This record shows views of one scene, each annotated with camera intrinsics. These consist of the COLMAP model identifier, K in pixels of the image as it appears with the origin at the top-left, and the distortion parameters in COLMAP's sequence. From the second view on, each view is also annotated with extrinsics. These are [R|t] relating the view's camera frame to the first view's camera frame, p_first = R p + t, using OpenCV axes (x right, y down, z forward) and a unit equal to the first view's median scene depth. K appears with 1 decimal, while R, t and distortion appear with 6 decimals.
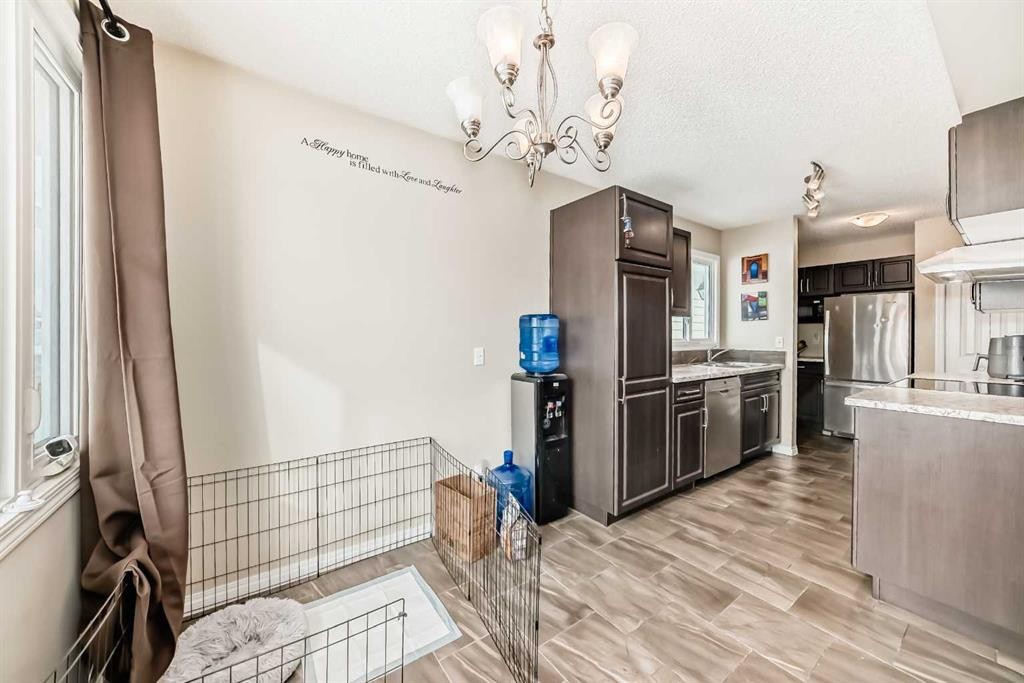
lens RADIAL K [[372.8, 0, 511.2], [0, 372.8, 339.6], [0, 0, 1]] dist [-0.013148, 0.000225]
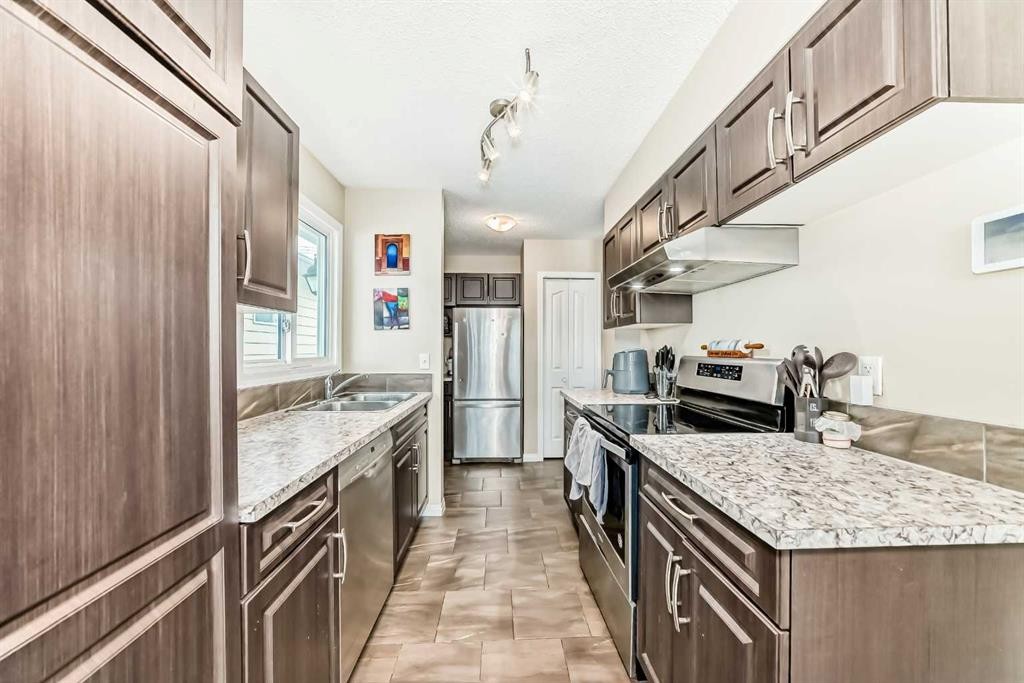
lens RADIAL K [[372.8, 0, 512.4], [0, 372.8, 350.7], [0, 0, 1]] dist [-0.013148, 0.000225]
pose [[0.547850, -0.000932, 0.836576, 0.208798], [0.009303, 0.999944, -0.004979, -0.007297], [-0.836525, 0.010510, 0.547828, 0.449005]]
